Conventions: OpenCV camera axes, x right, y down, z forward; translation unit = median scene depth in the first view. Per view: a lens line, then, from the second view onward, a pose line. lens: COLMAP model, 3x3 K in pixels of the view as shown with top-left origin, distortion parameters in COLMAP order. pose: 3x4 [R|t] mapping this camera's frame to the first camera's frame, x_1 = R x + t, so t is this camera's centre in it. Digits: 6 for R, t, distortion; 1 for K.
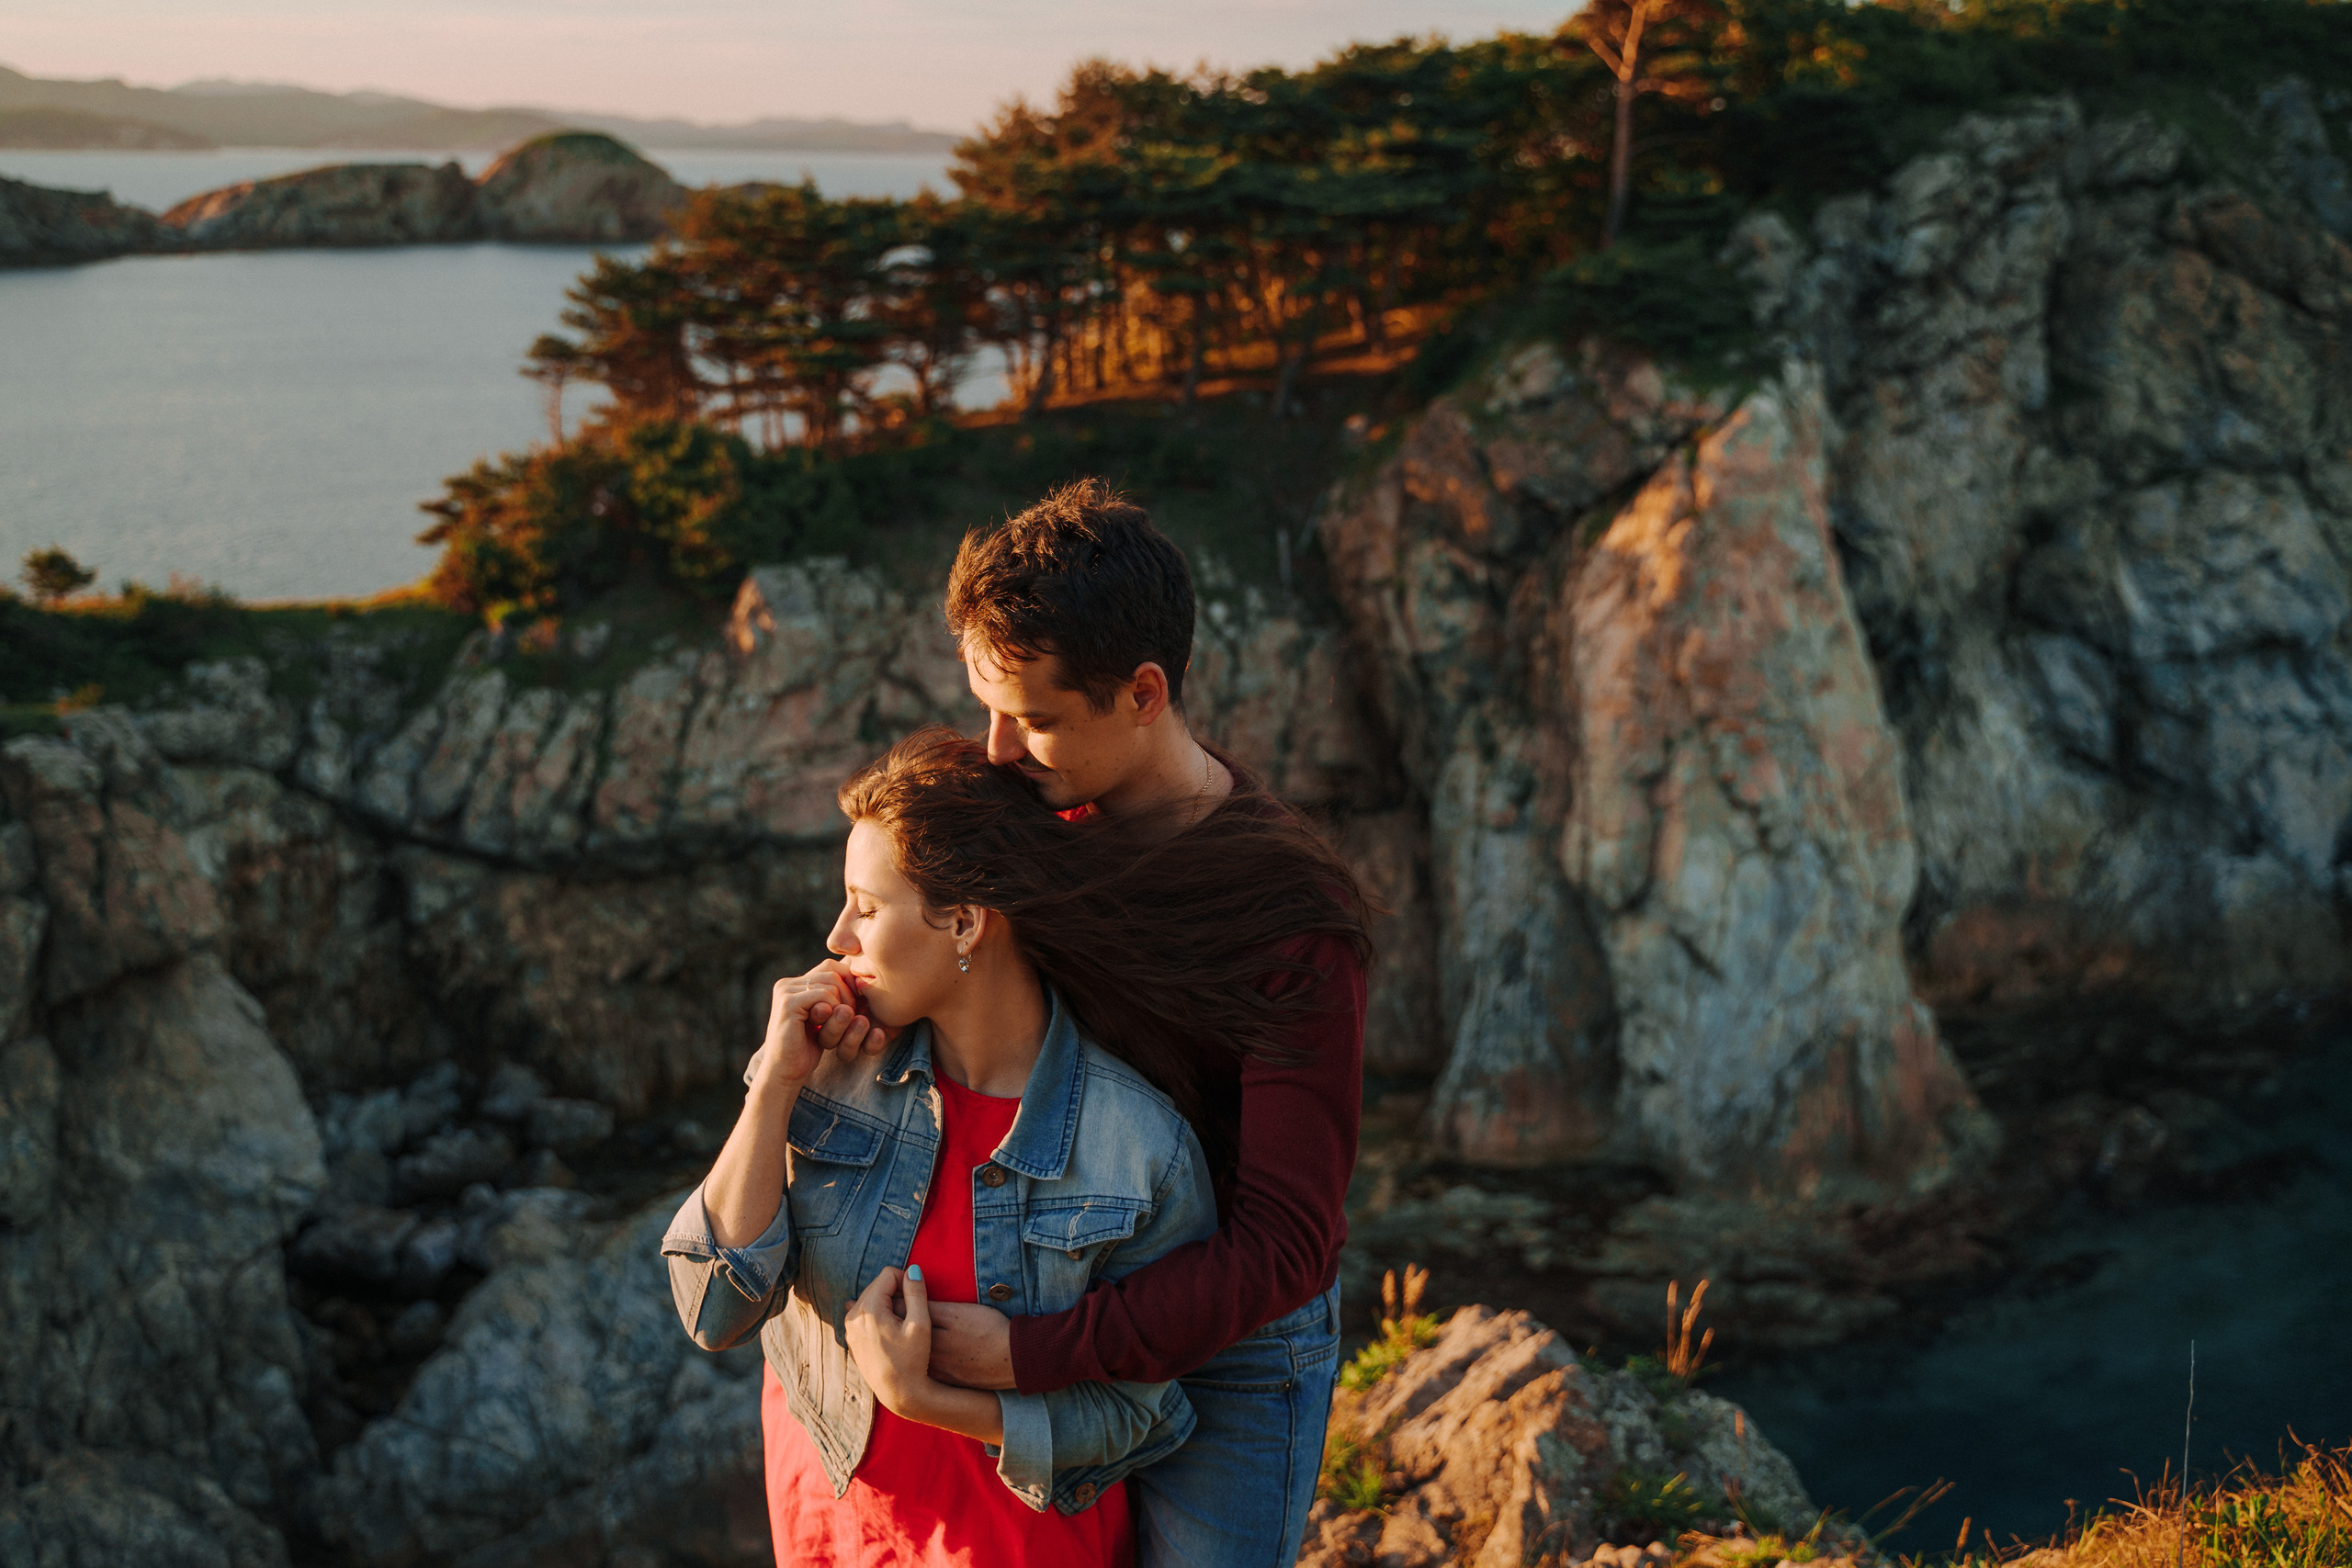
lens RADIAL K [[2171.2, 0, 1181.7], [0, 2171.2, 775.8], [0, 0, 1]] dist [-0.069801, 0.087129]
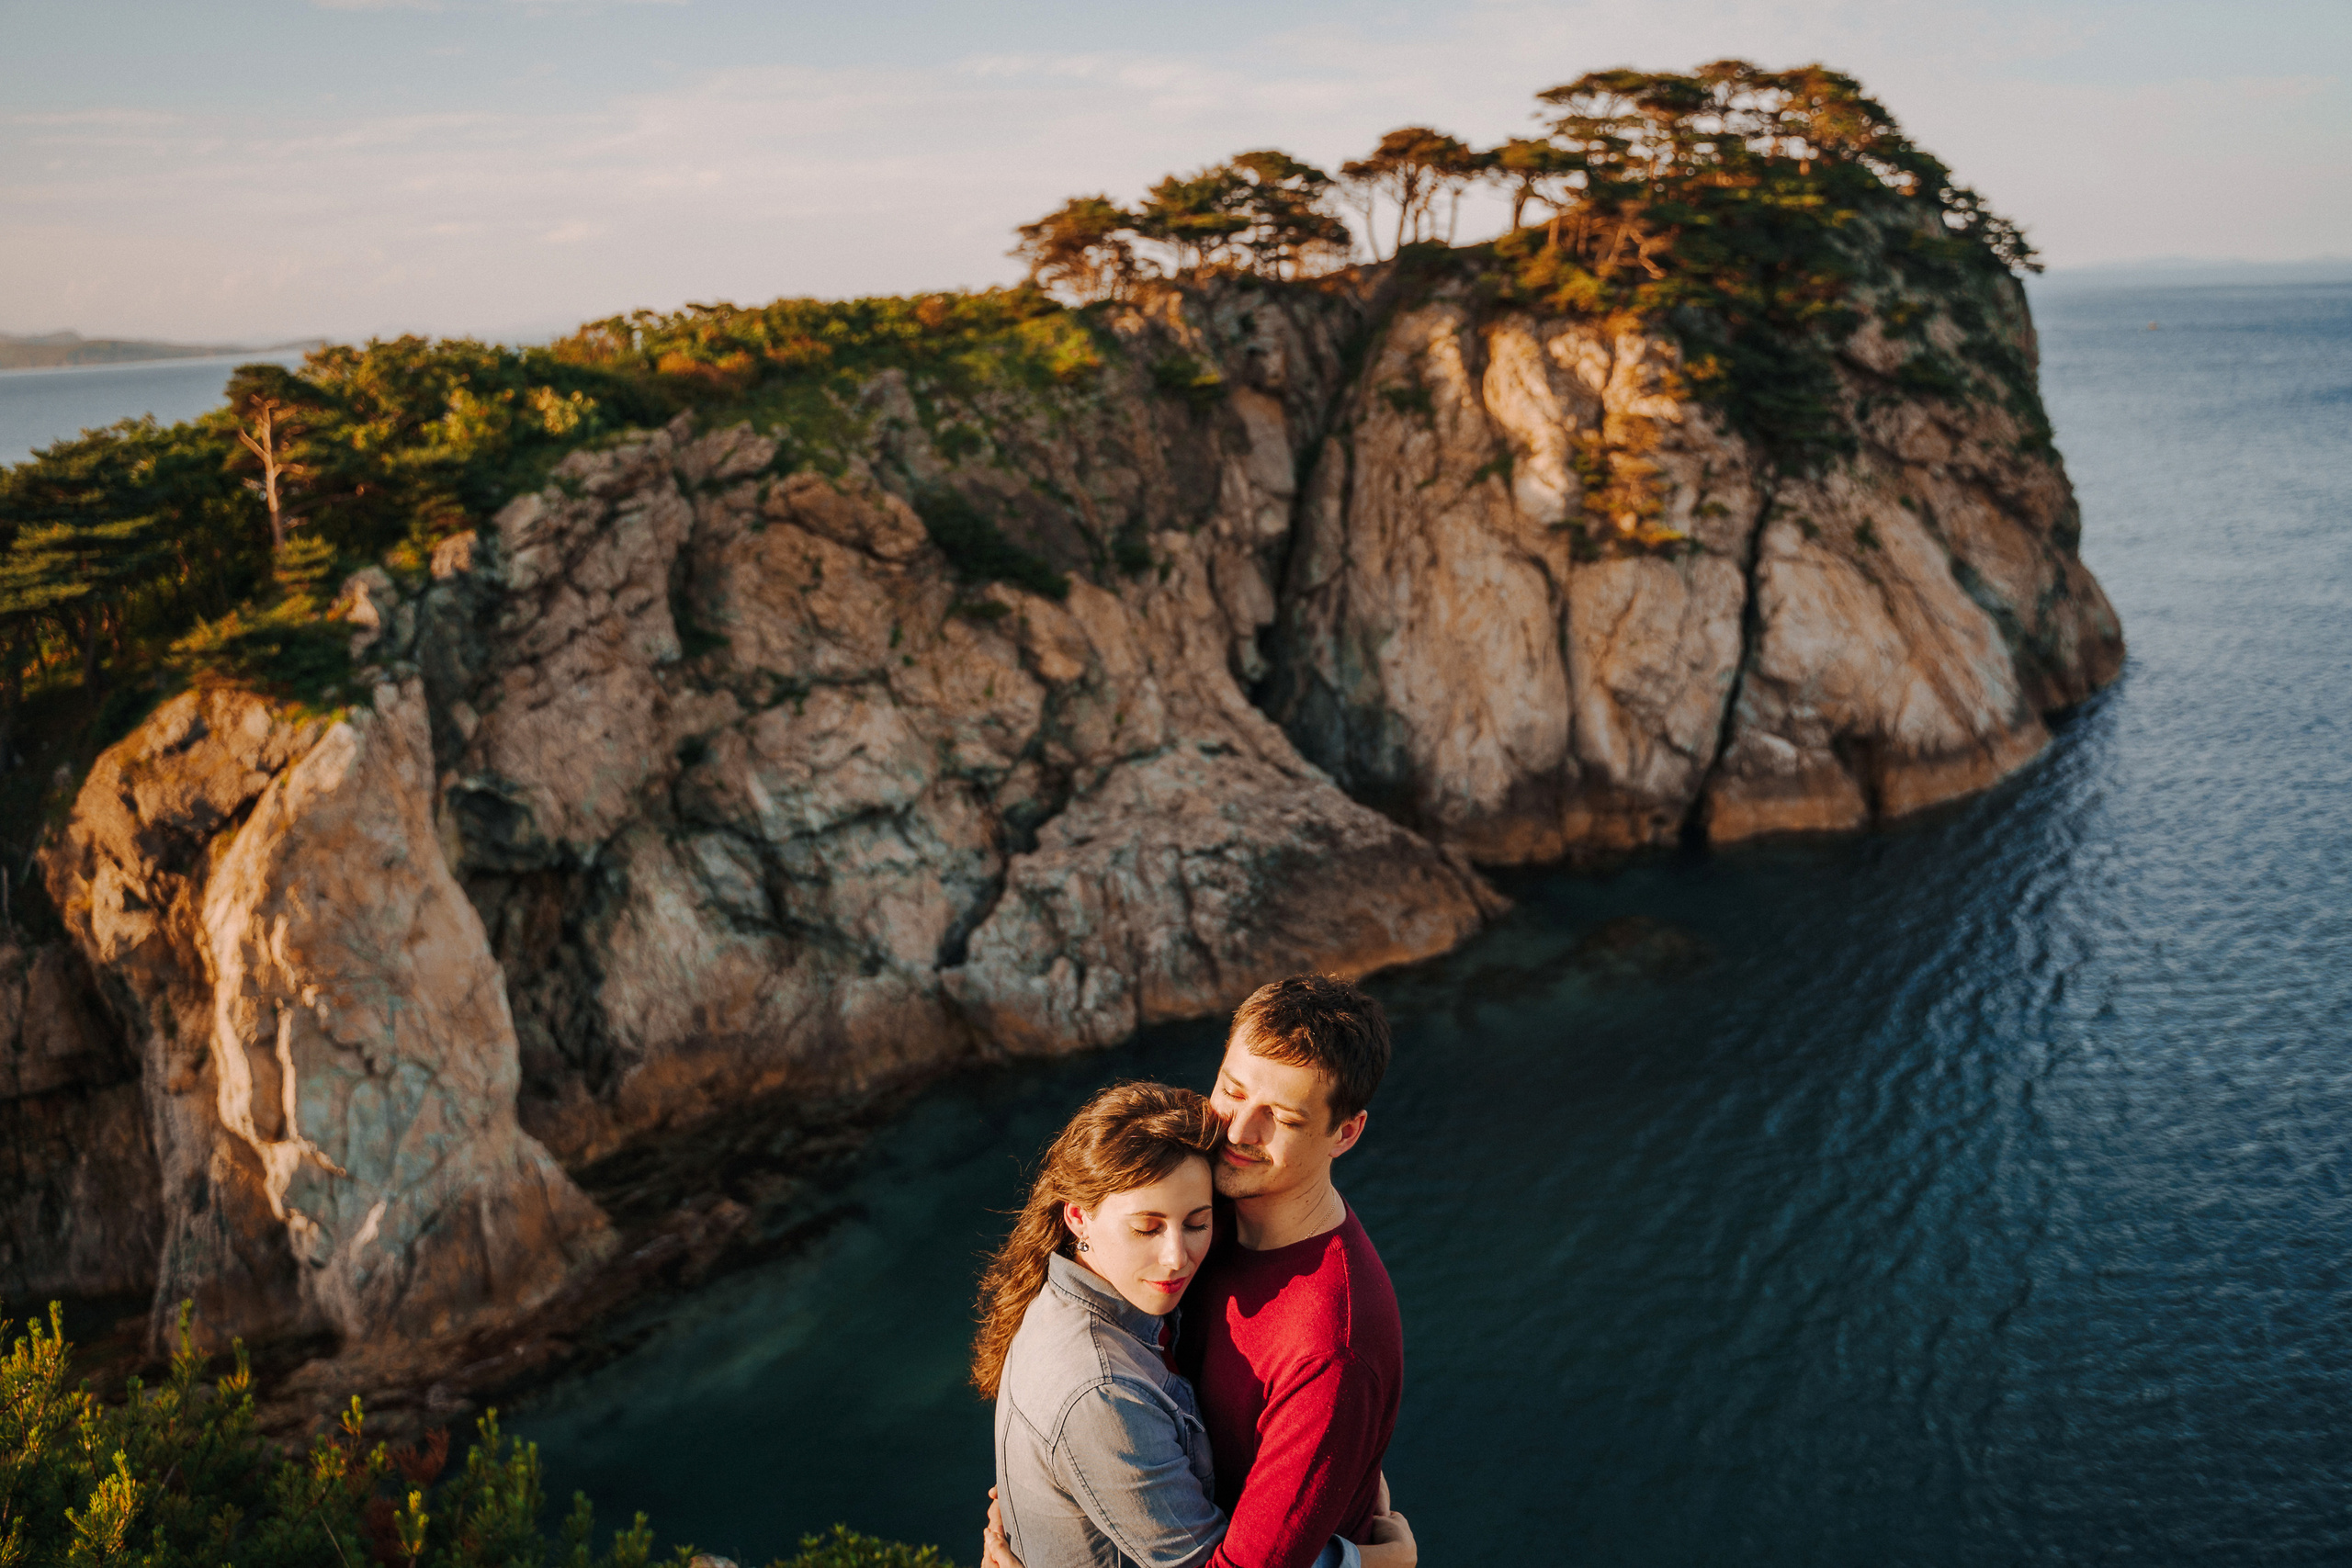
lens RADIAL K [[1942.7, 0, 1176.0], [0, 1942.7, 784.0], [0, 0, 1]] dist [-0.113329, 0.115053]
pose [[0.924206, -0.151845, 0.350409, 0.312074], [0.164766, 0.986307, -0.007169, -0.047120], [-0.344522, 0.064361, 0.936569, -0.239417]]
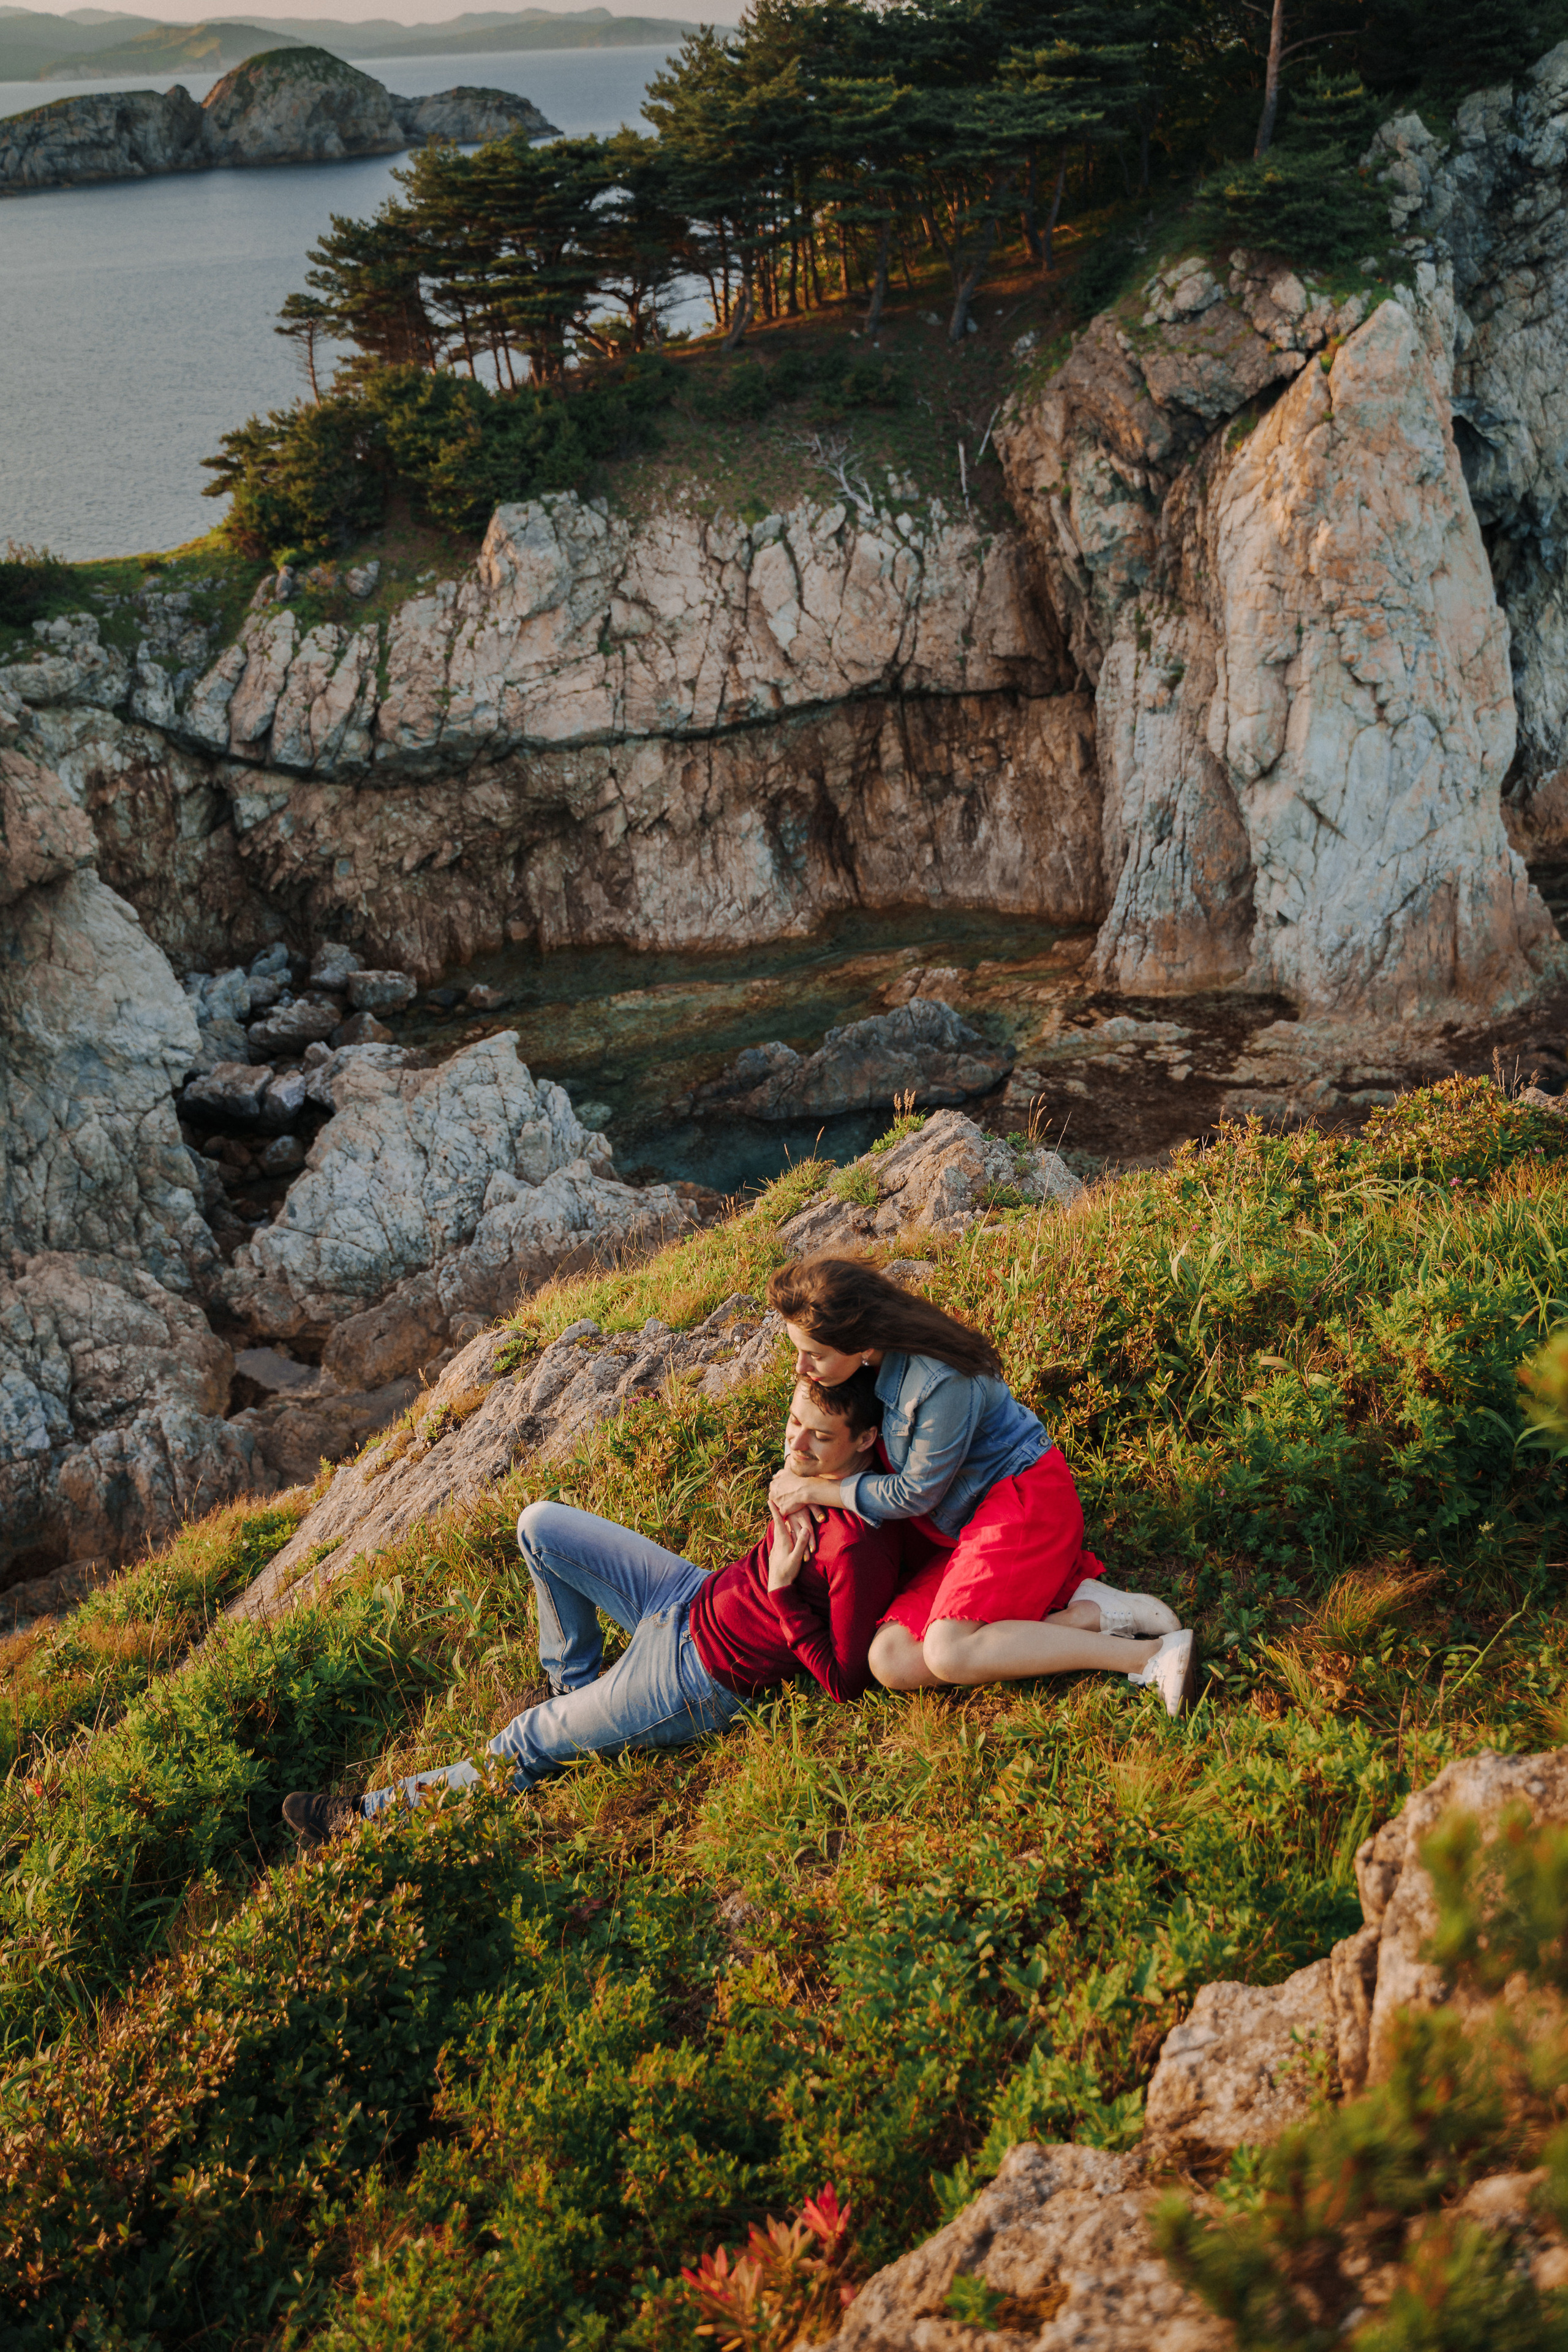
lens RADIAL K [[1926.2, 0, 773.9], [0, 1926.2, 1188.6], [0, 0, 1]] dist [-0.112799, 0.093351]
pose [[0.997298, -0.025445, -0.068908, 0.008422], [0.043227, 0.961754, 0.270484, -0.012698], [0.059390, -0.272732, 0.960255, -0.055063]]
